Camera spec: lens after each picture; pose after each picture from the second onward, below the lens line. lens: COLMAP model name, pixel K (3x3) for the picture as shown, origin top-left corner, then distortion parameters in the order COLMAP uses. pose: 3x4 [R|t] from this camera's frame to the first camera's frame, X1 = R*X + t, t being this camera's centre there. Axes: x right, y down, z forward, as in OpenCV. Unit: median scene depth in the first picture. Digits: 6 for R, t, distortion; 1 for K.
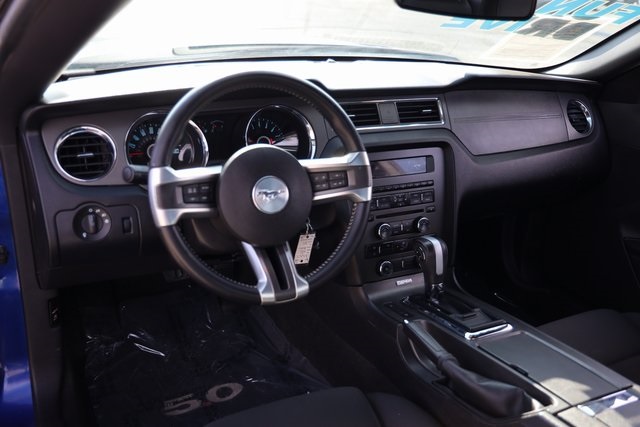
lens RADIAL K [[647.1, 0, 323.0], [0, 647.1, 212.5], [0, 0, 1]] dist [-0.006712, 0.000000]
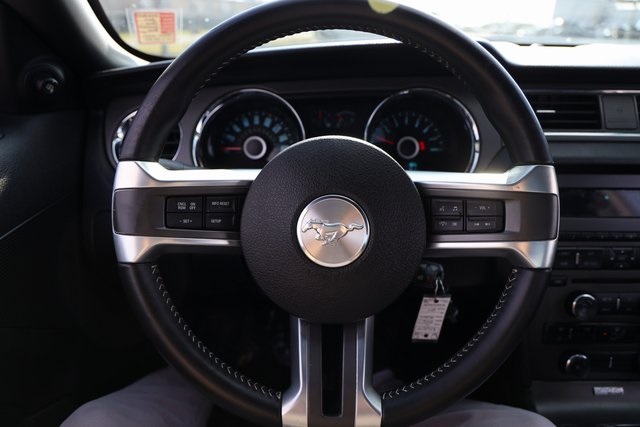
lens RADIAL K [[447.7, 0, 323.7], [0, 447.7, 214.2], [0, 0, 1]] dist [-0.066741, 0.026690]
pose [[0.877602, 0.125452, -0.462685, 0.060407], [-0.122318, 0.991804, 0.036910, -0.041380], [0.463523, 0.024202, 0.885754, 0.526504]]
